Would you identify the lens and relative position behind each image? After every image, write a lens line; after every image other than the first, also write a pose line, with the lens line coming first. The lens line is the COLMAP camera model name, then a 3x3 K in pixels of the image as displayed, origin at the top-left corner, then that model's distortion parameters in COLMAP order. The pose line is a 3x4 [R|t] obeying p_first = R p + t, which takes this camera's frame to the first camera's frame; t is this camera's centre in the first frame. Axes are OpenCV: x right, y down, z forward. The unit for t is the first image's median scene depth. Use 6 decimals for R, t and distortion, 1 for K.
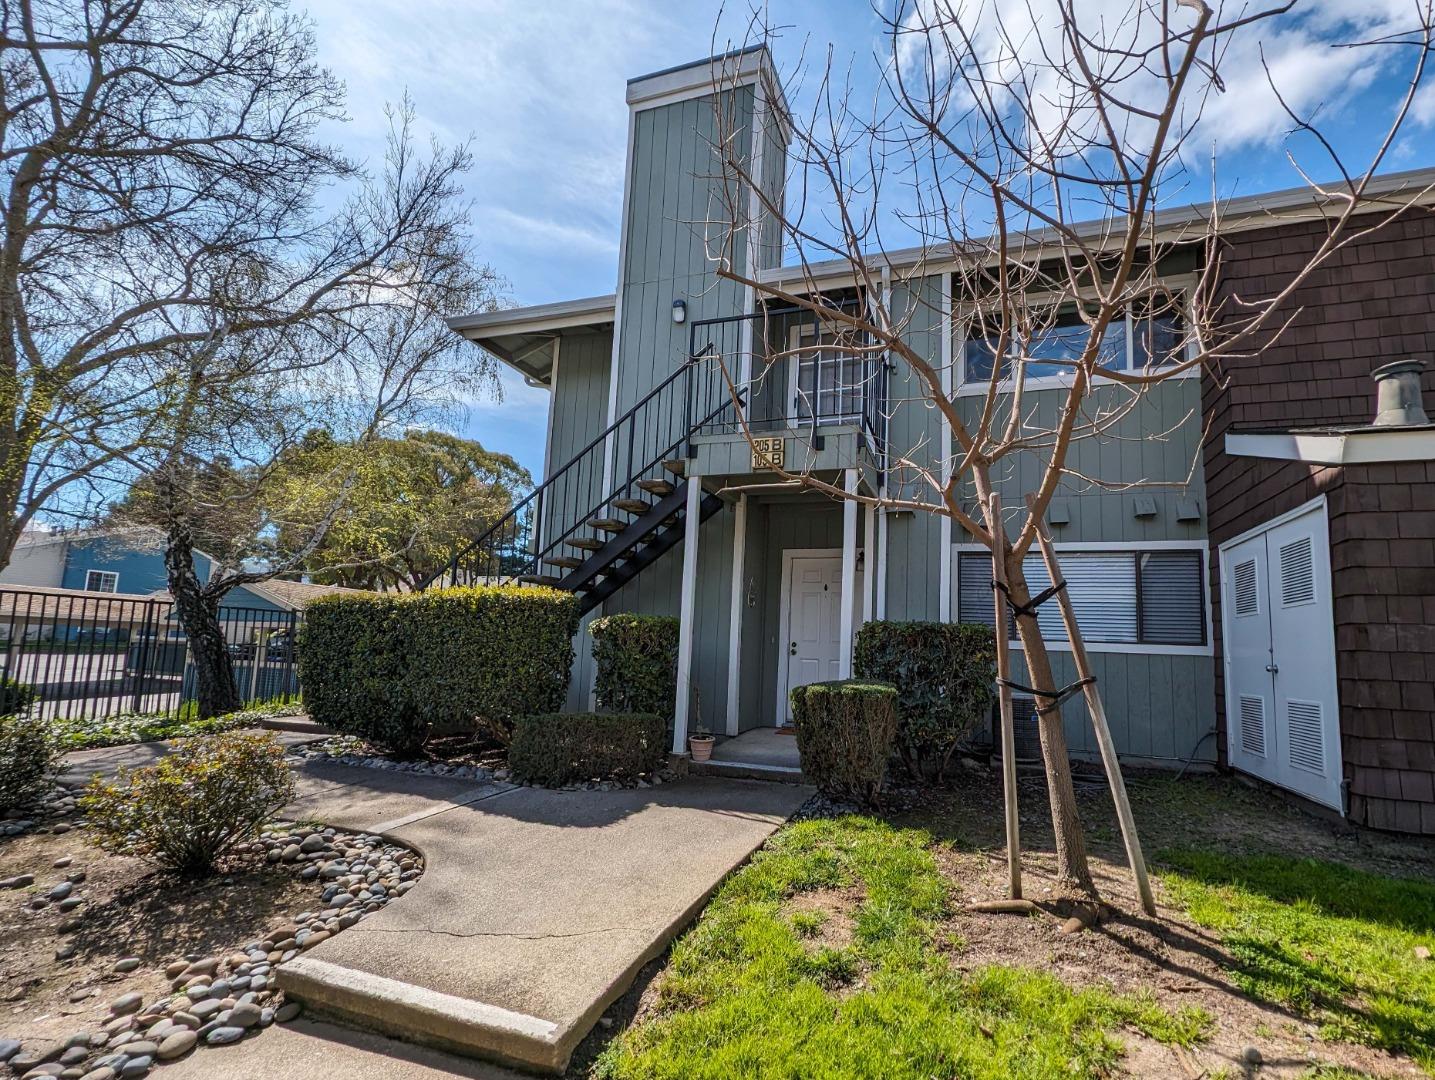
lens RADIAL K [[597.5, 0, 719.9], [0, 597.5, 536.8], [0, 0, 1]] dist [0.010745, 0.000170]
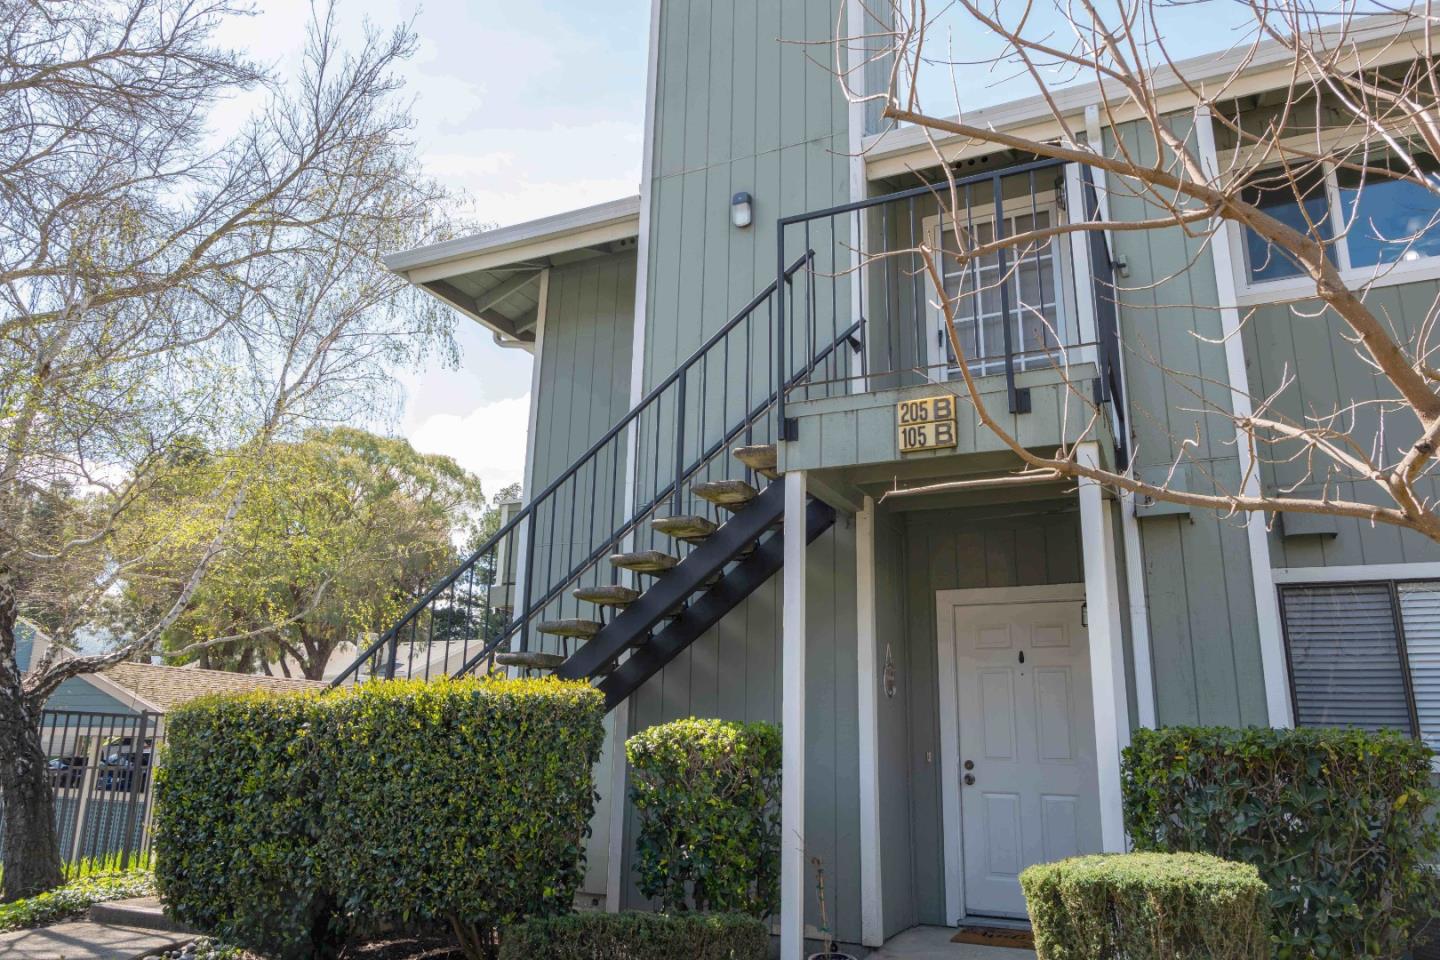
lens RADIAL K [[1076.0, 0, 719.8], [0, 1076.0, 373.6], [0, 0, 1]] dist [-0.000932, 0.006045]
pose [[0.987307, -0.069194, -0.142956, 0.092419], [0.040340, 0.979842, -0.195659, 0.015822], [0.153613, 0.187409, 0.970196, -0.098036]]
